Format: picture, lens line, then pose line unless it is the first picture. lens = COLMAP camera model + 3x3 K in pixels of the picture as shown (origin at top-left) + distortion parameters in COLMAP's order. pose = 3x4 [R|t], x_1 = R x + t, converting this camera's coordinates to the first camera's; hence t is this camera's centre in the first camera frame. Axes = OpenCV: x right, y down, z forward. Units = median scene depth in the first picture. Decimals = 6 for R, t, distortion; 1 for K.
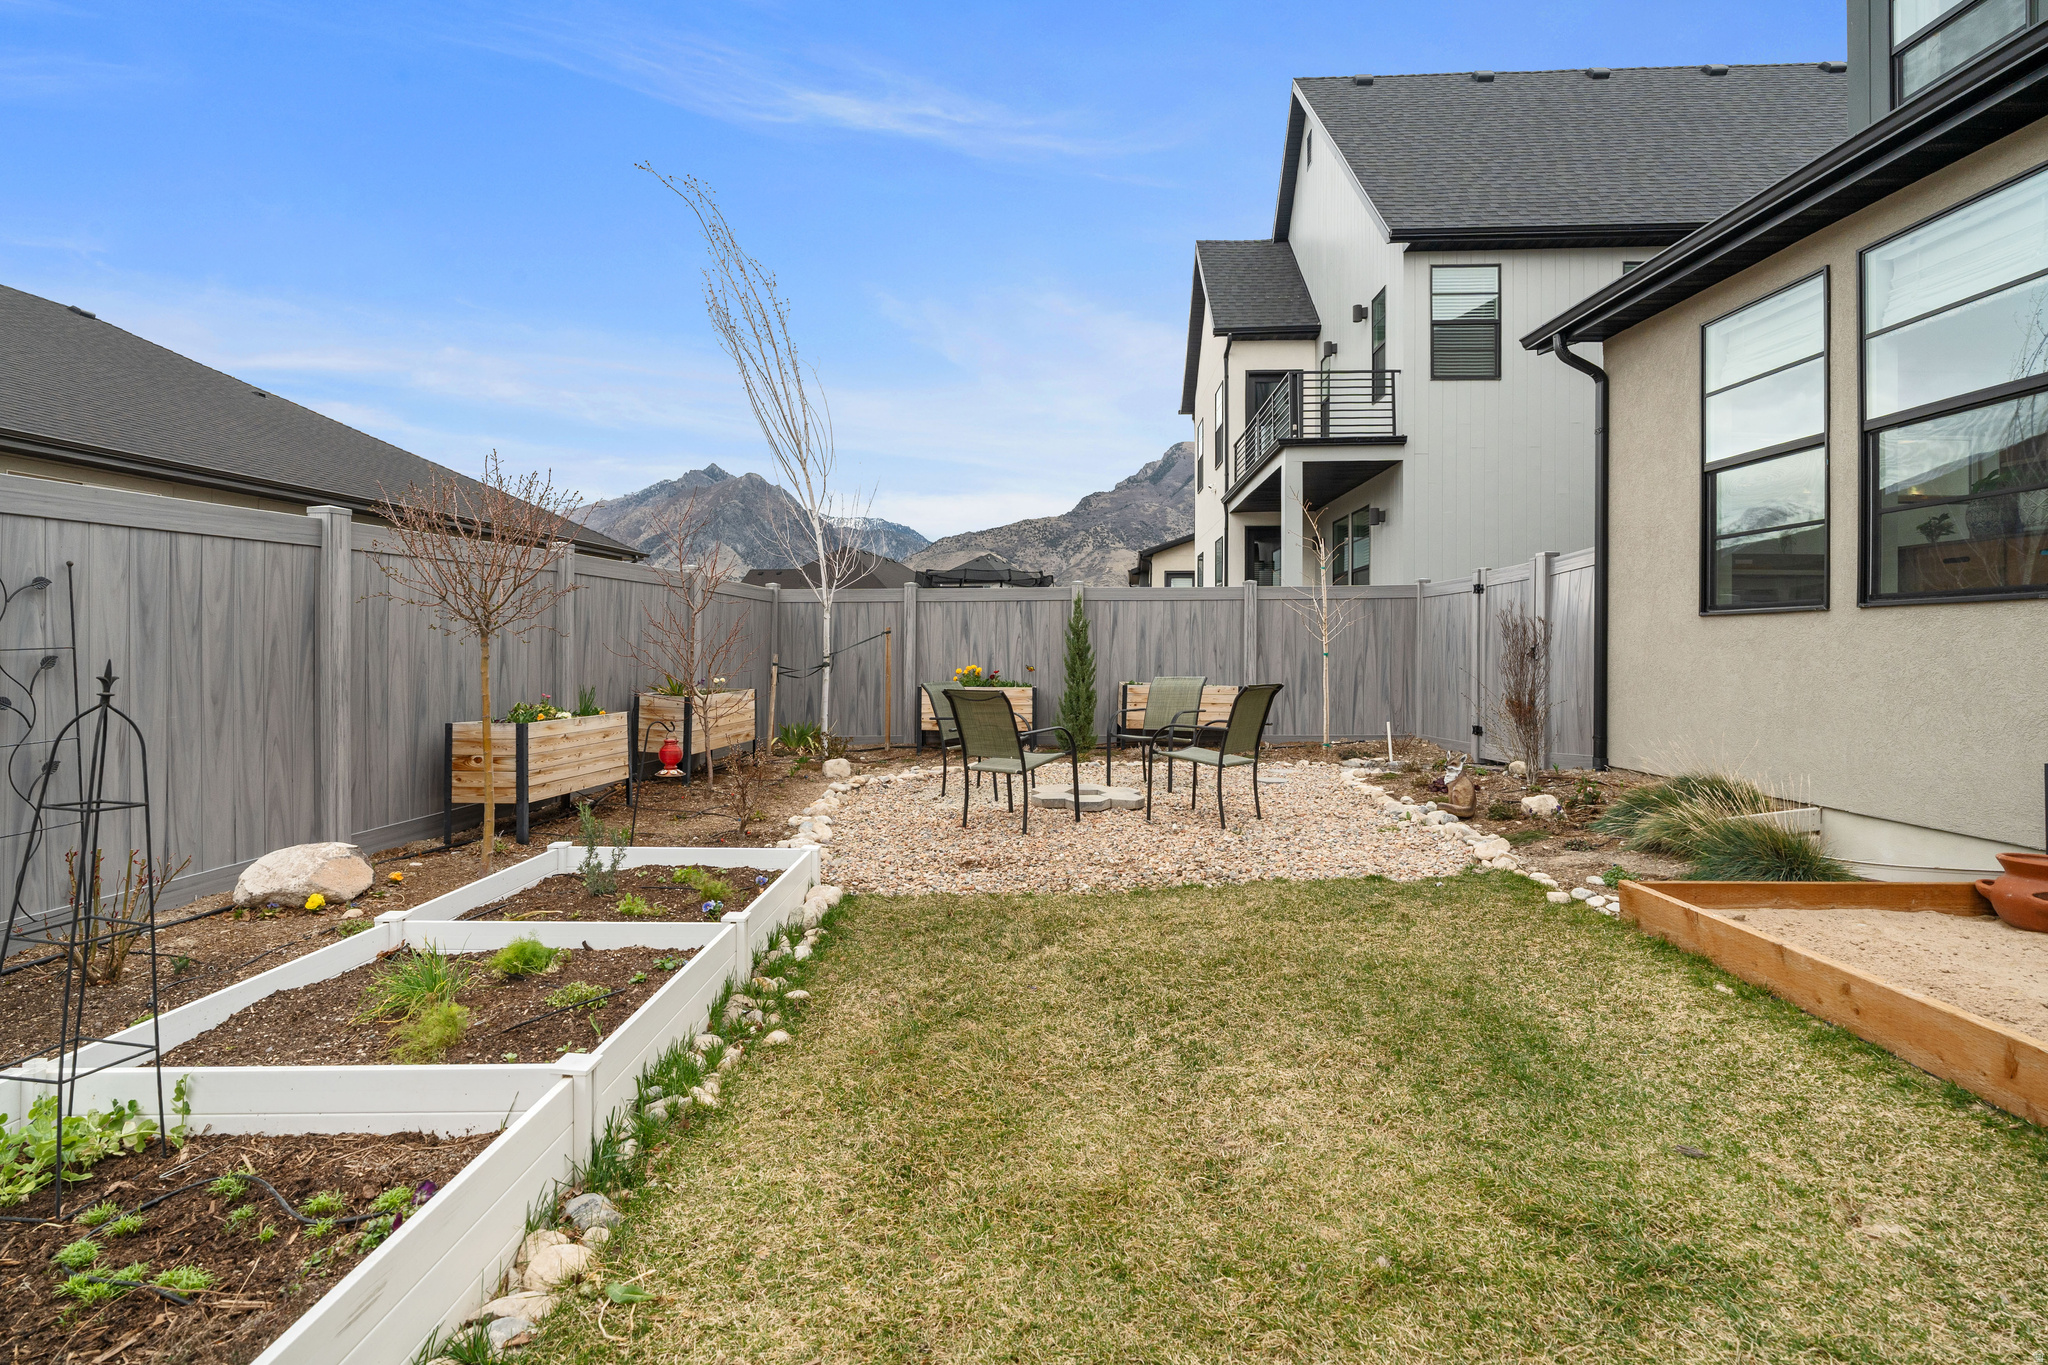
lens RADIAL K [[916.2, 0, 1008.9], [0, 916.2, 646.4], [0, 0, 1]] dist [-0.008251, 0.003338]
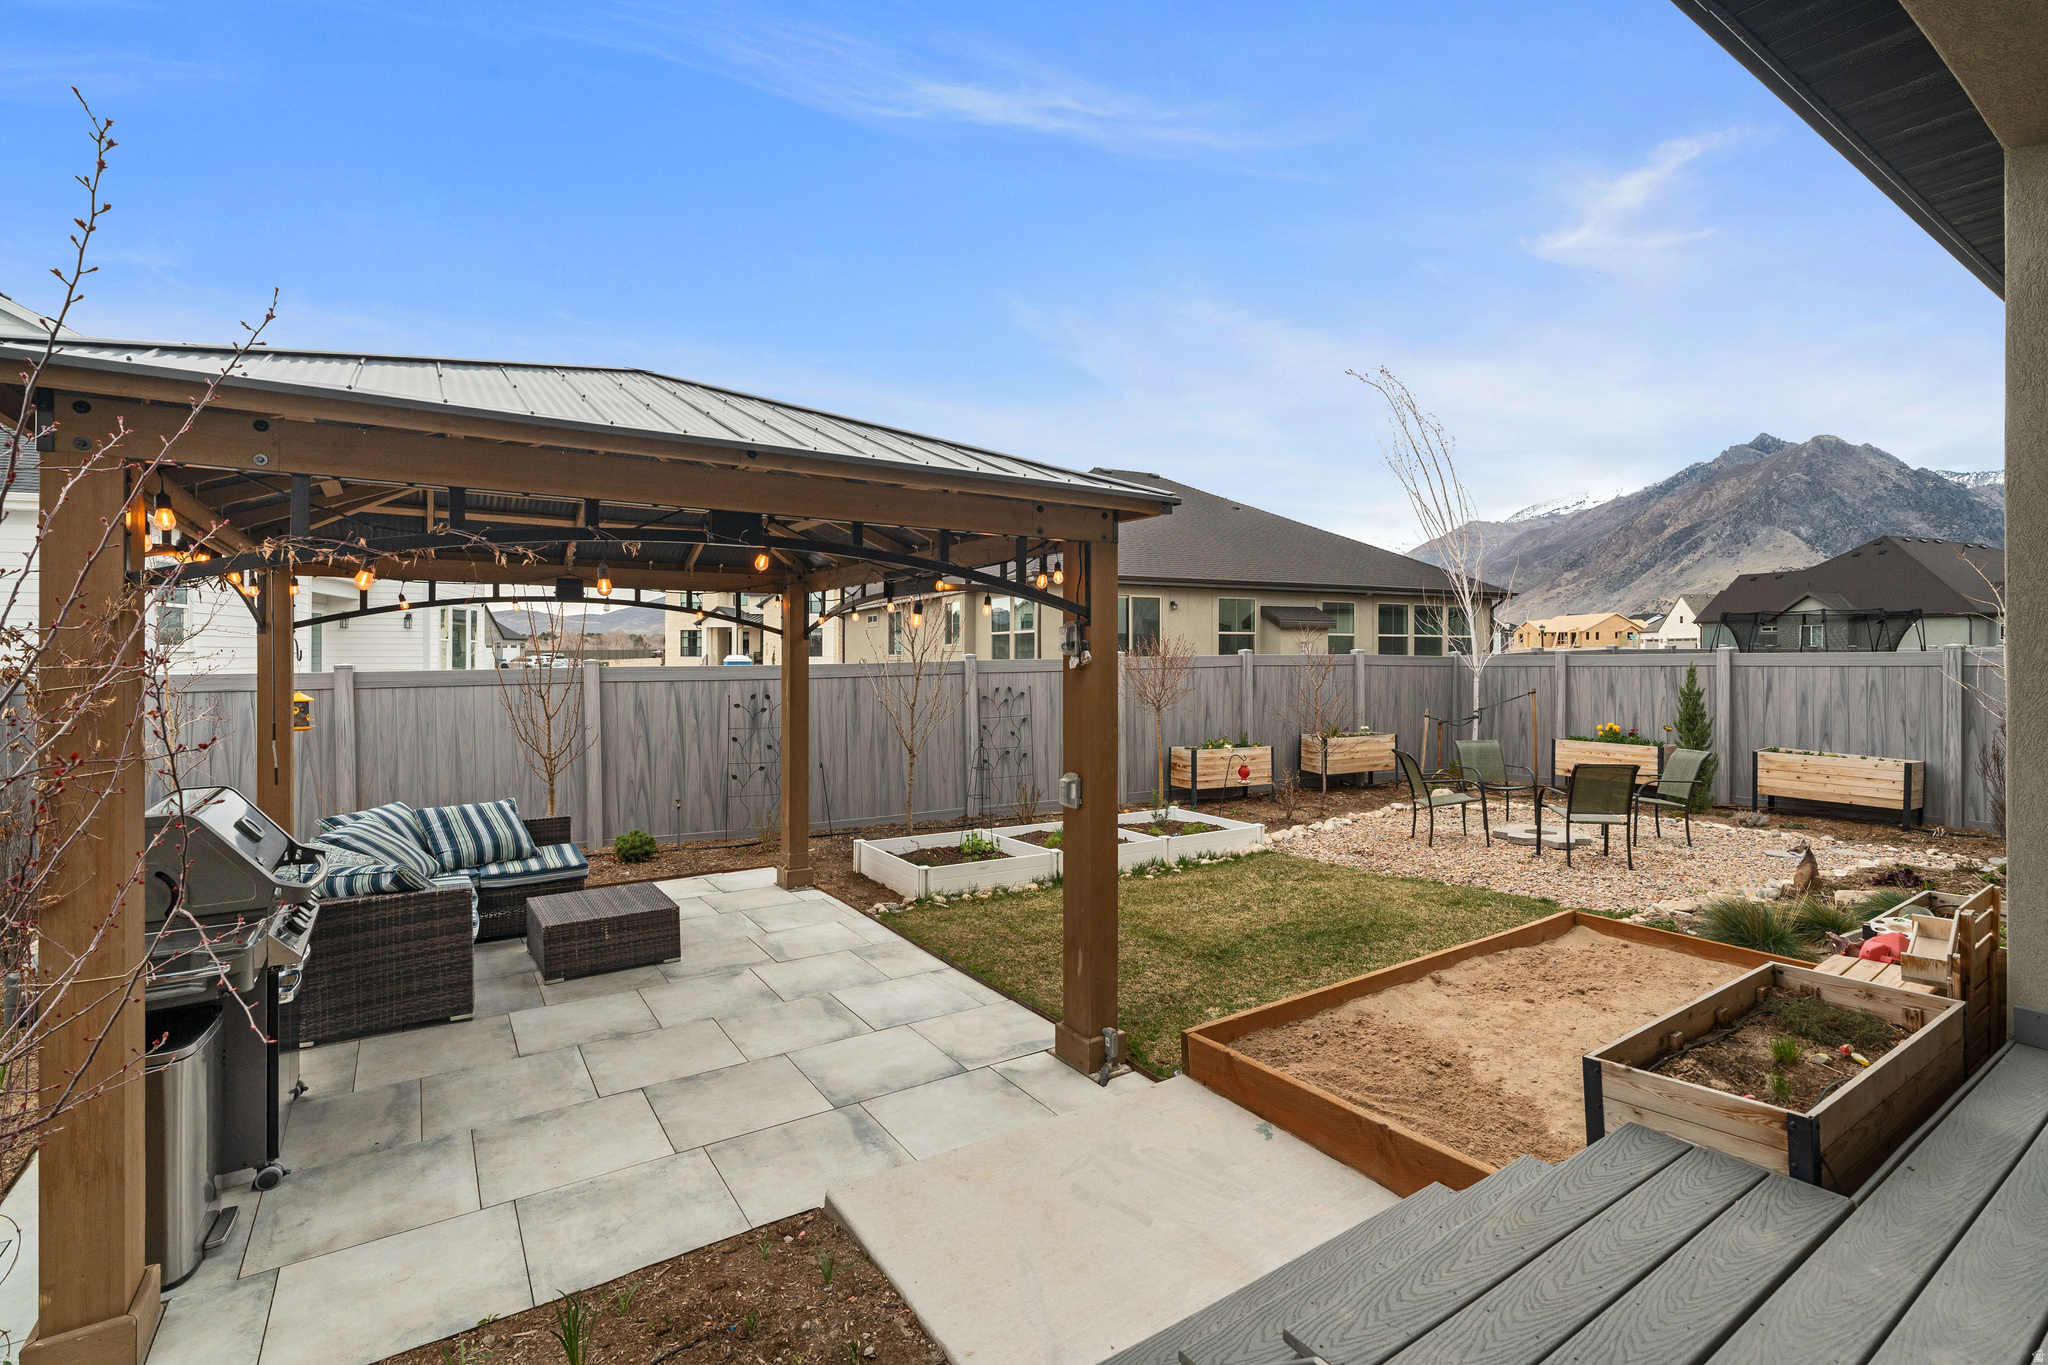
lens RADIAL K [[916.2, 0, 1055.5], [0, 916.2, 662.9], [0, 0, 1]] dist [-0.008251, 0.003338]
pose [[0.569988, 0.001700, -0.821651, 0.515632], [0.003678, 0.999983, 0.004620, -0.064038], [0.821645, -0.005656, 0.569971, -0.221302]]
